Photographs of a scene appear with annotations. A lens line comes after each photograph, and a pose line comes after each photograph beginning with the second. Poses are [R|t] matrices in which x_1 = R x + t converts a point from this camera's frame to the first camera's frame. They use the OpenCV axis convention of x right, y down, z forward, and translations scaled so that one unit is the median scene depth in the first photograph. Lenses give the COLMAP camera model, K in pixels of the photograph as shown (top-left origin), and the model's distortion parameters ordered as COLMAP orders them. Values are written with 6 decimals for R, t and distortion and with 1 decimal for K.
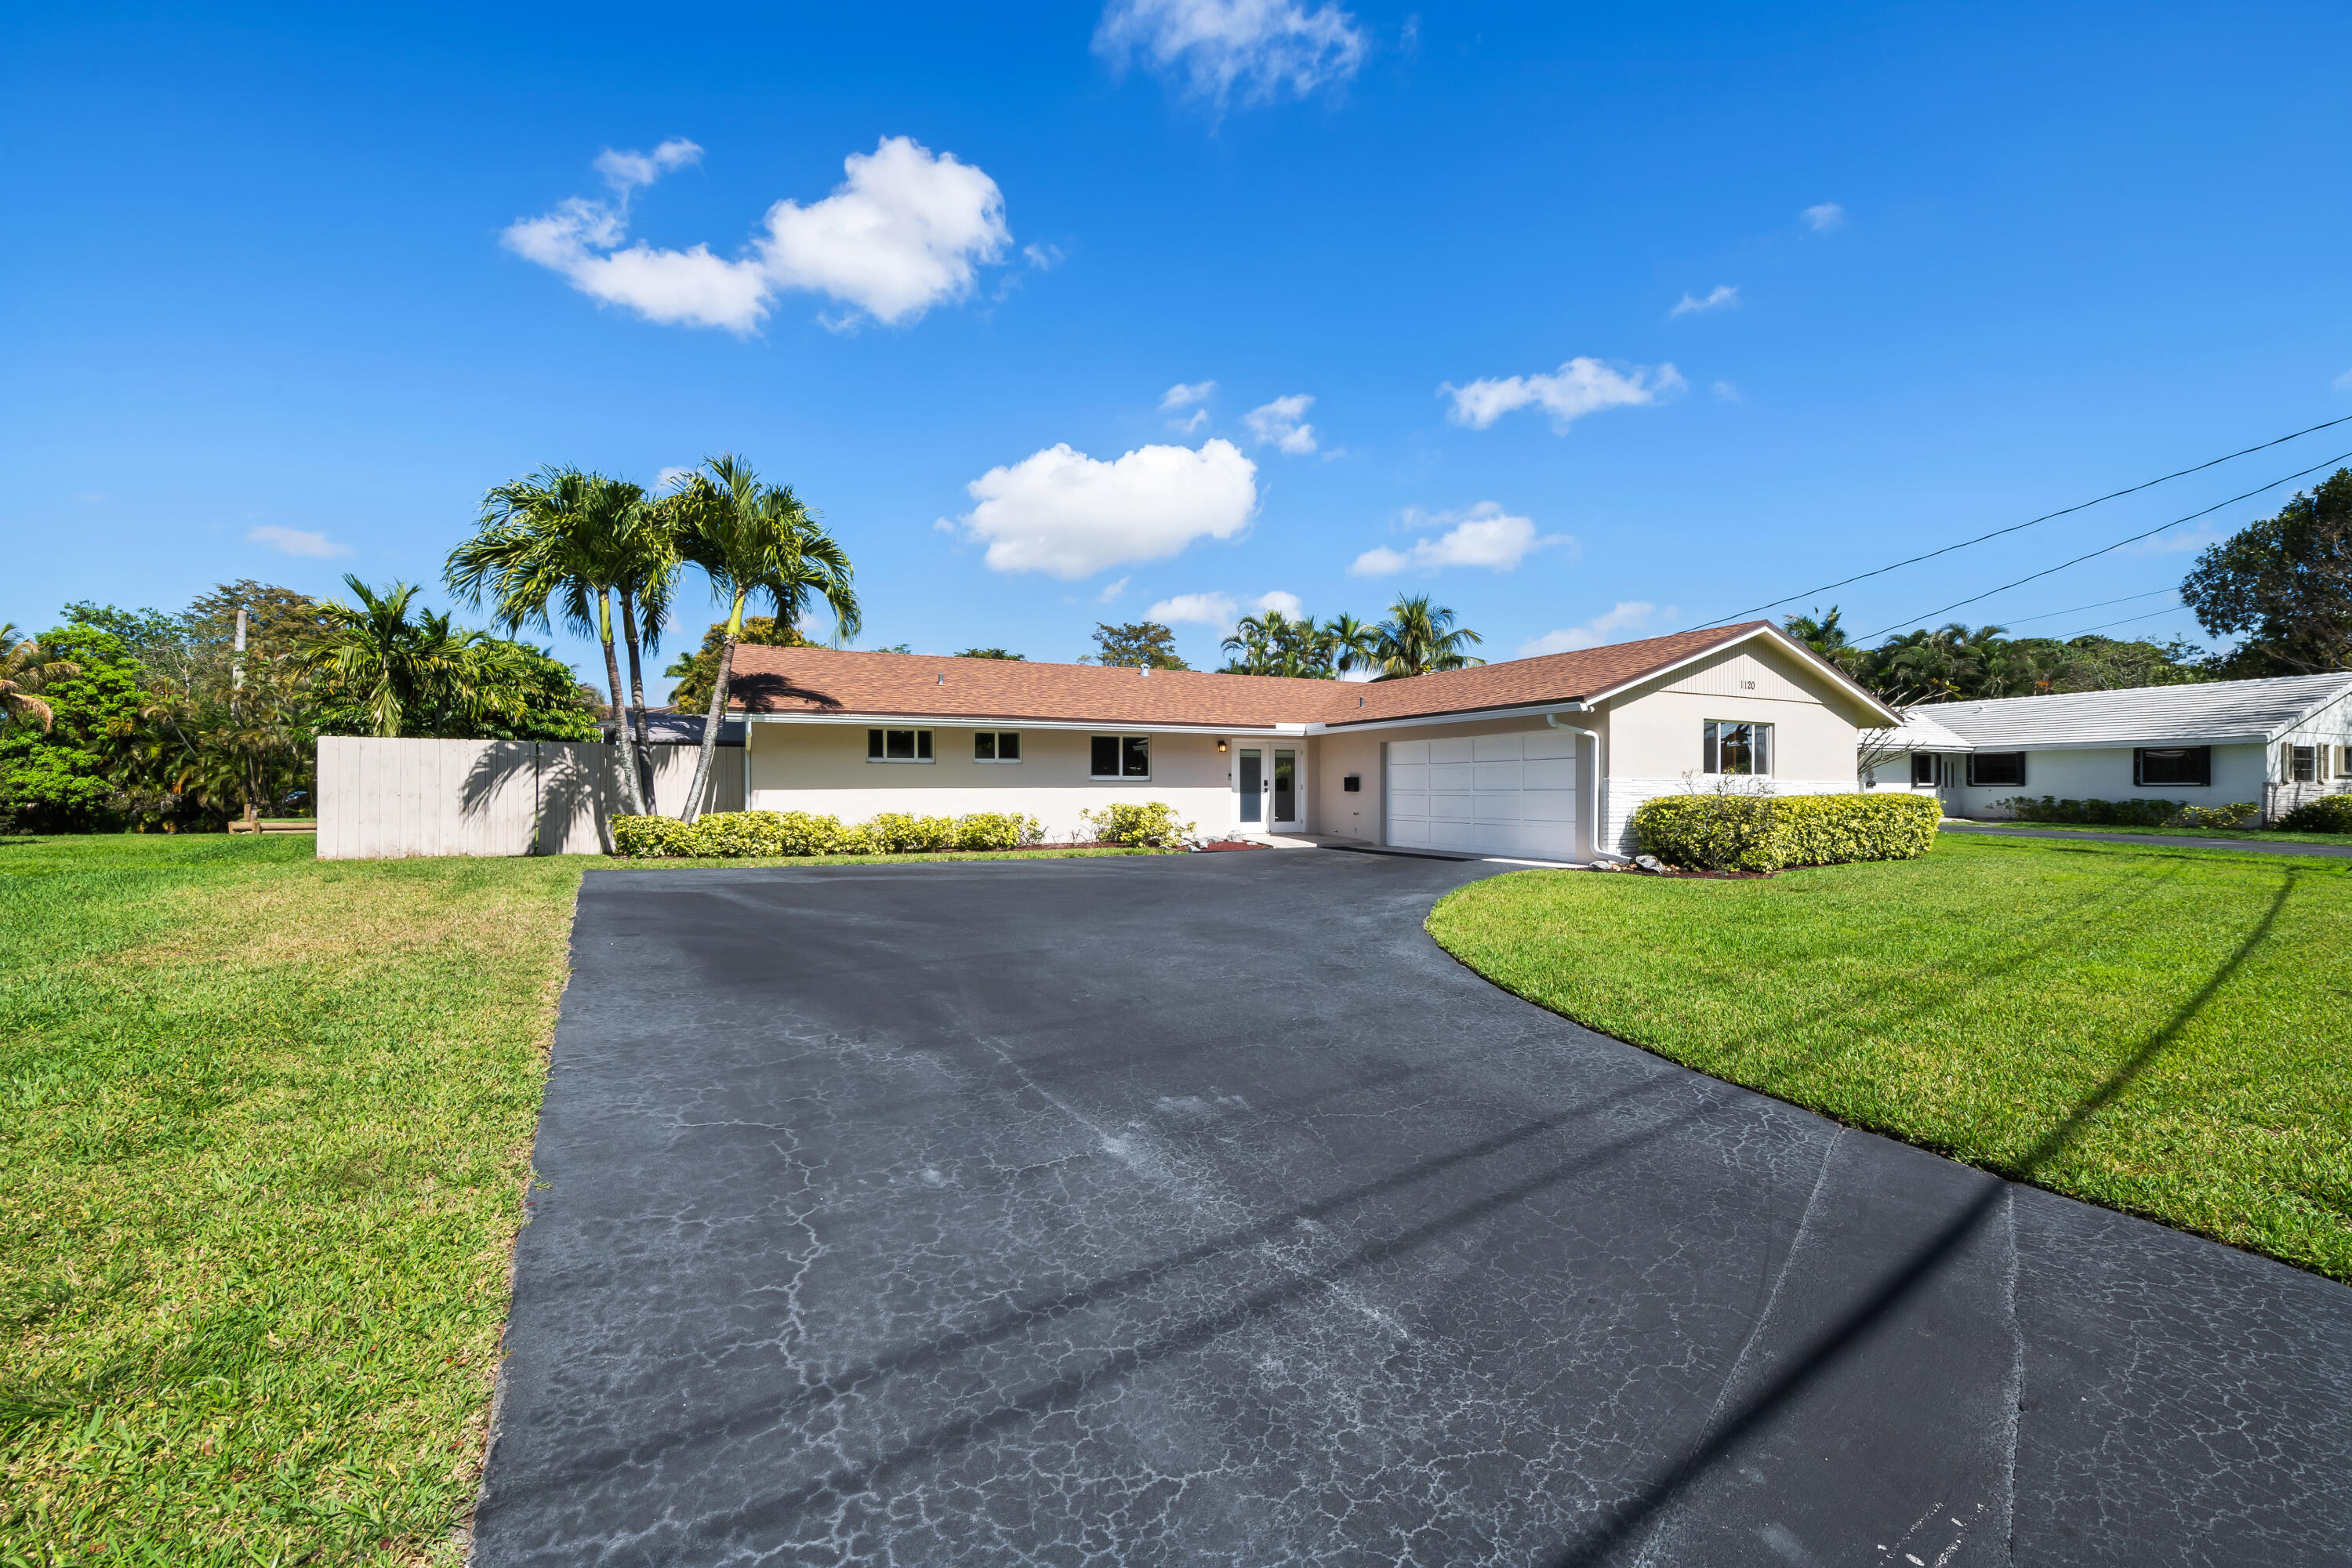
lens RADIAL K [[927.8, 0, 1185.9], [0, 927.8, 783.7], [0, 0, 1]] dist [0.000657, -0.003196]
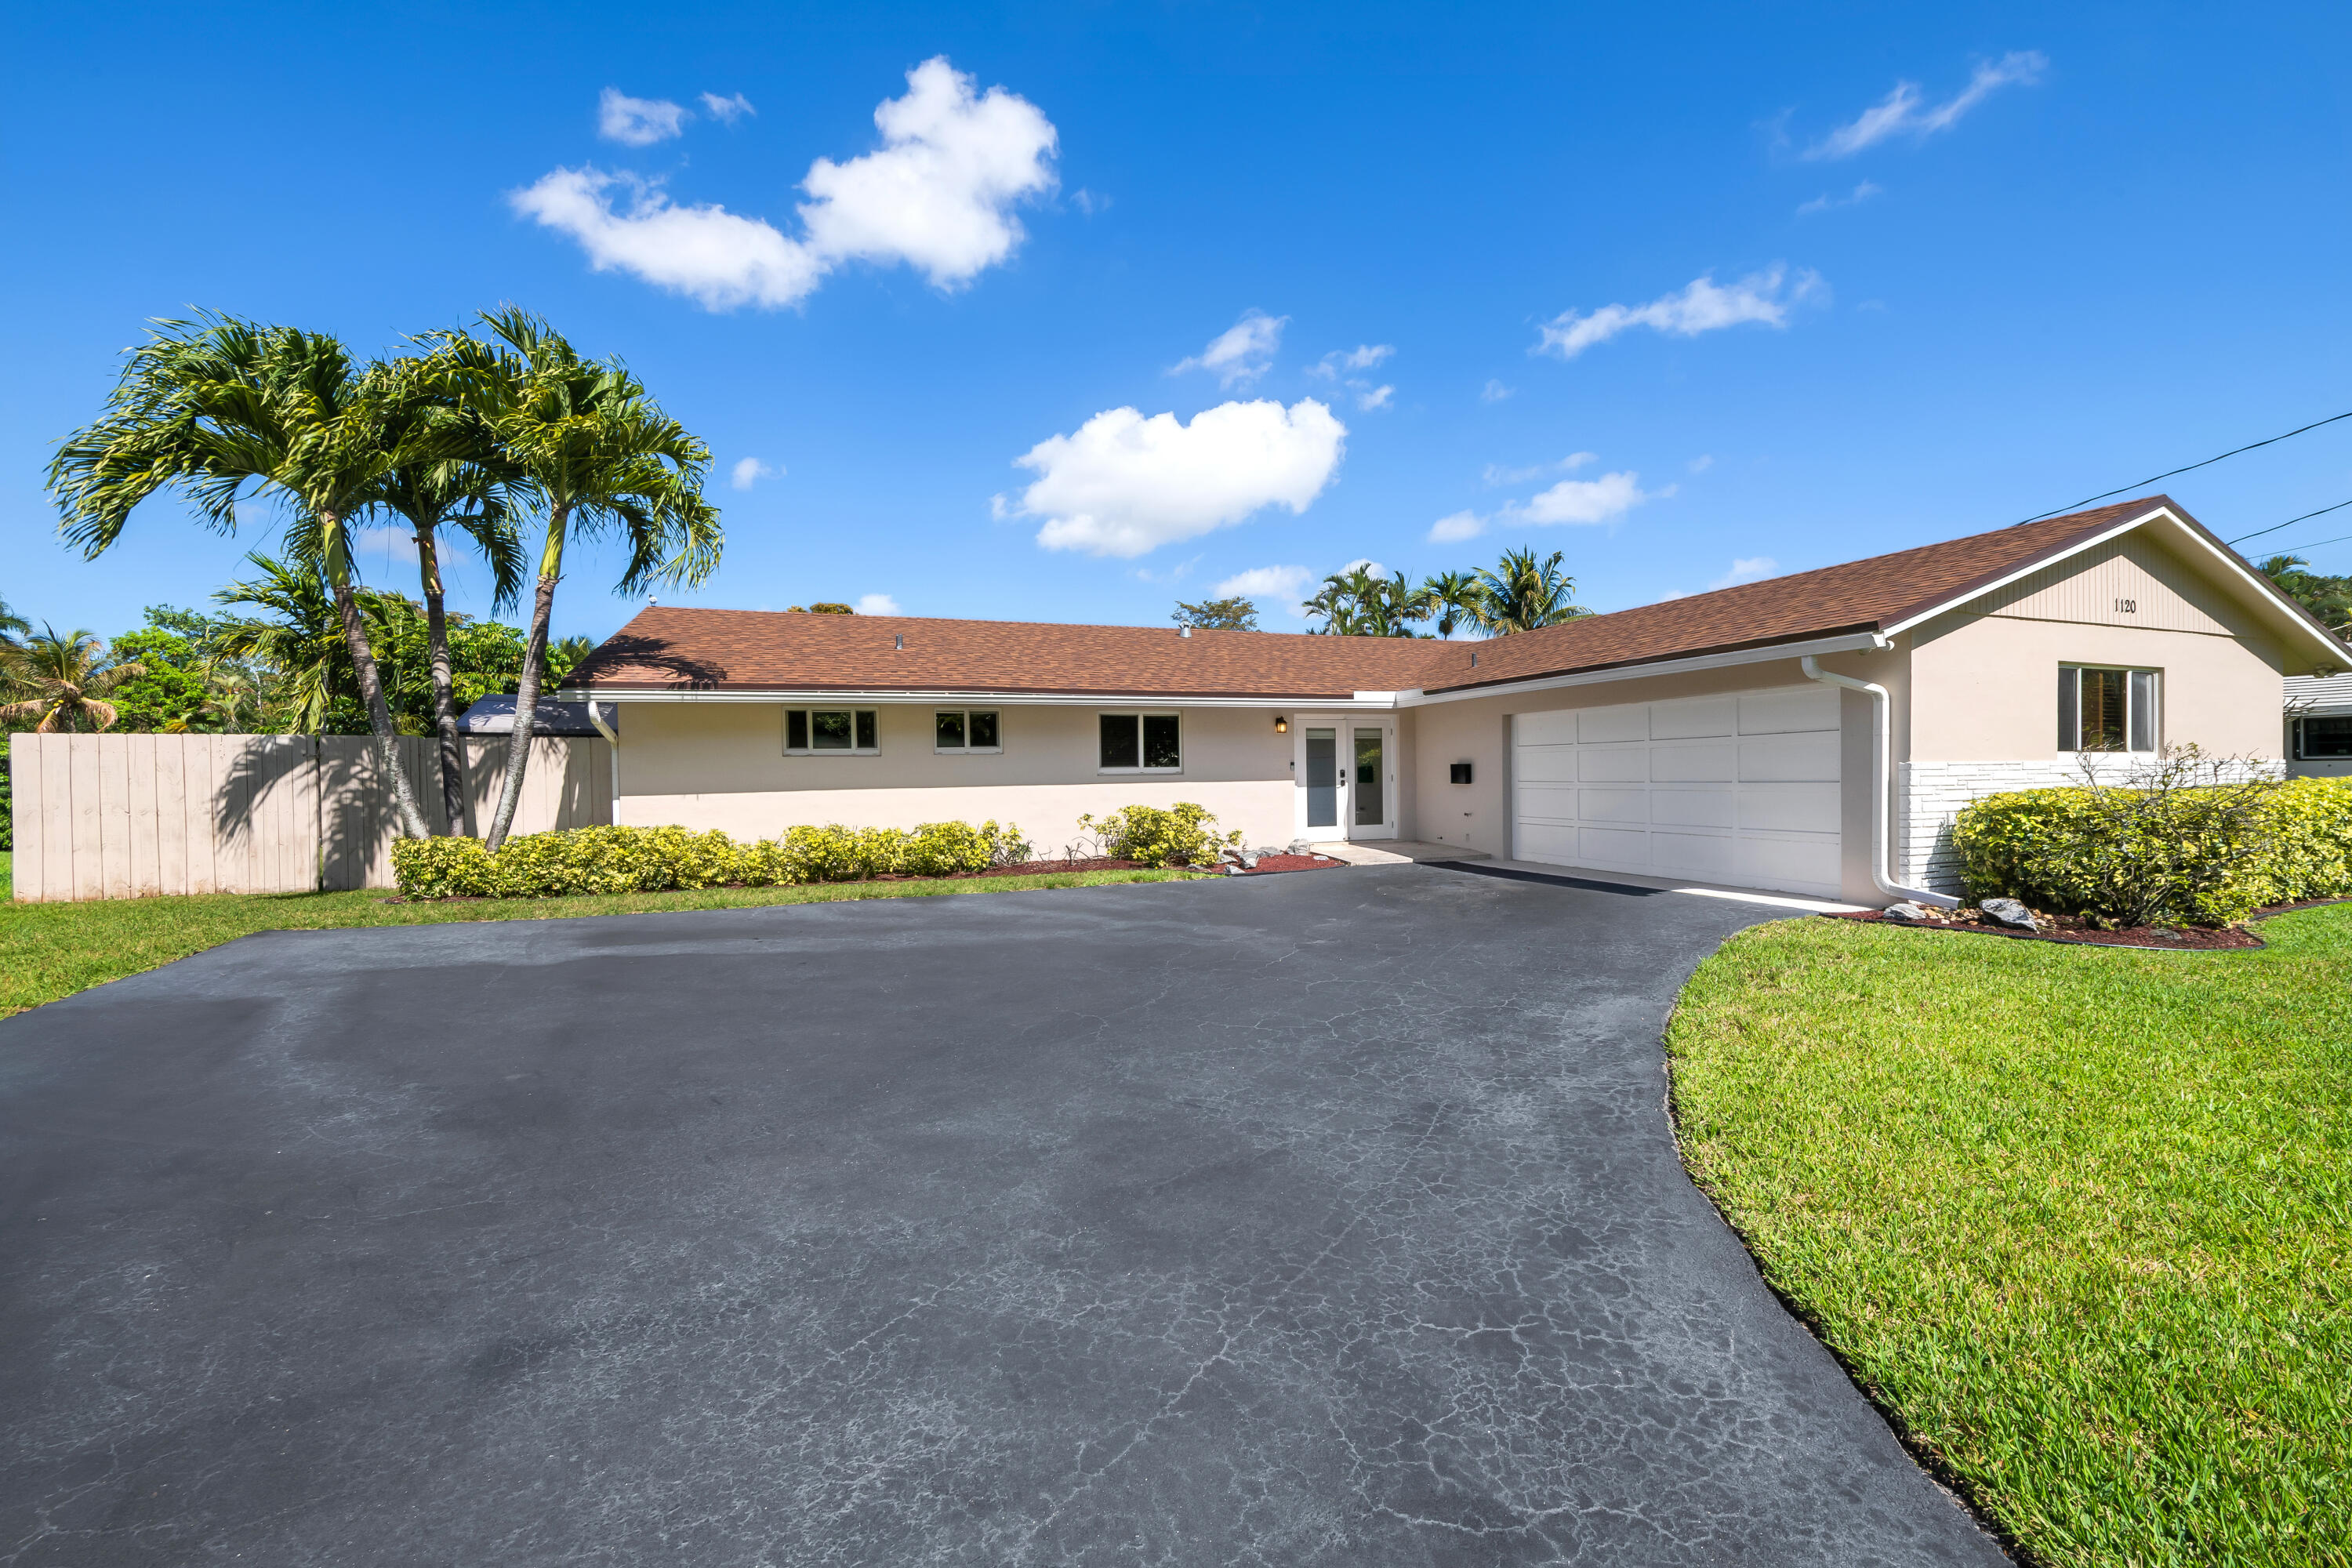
lens RADIAL K [[942.0, 0, 1182.2], [0, 942.0, 763.8], [0, 0, 1]] dist [0.001278, -0.000581]
pose [[0.994504, -0.015680, -0.103522, 0.043230], [0.015162, 0.999868, -0.005790, -0.007011], [0.103599, 0.004189, 0.994610, 0.279181]]
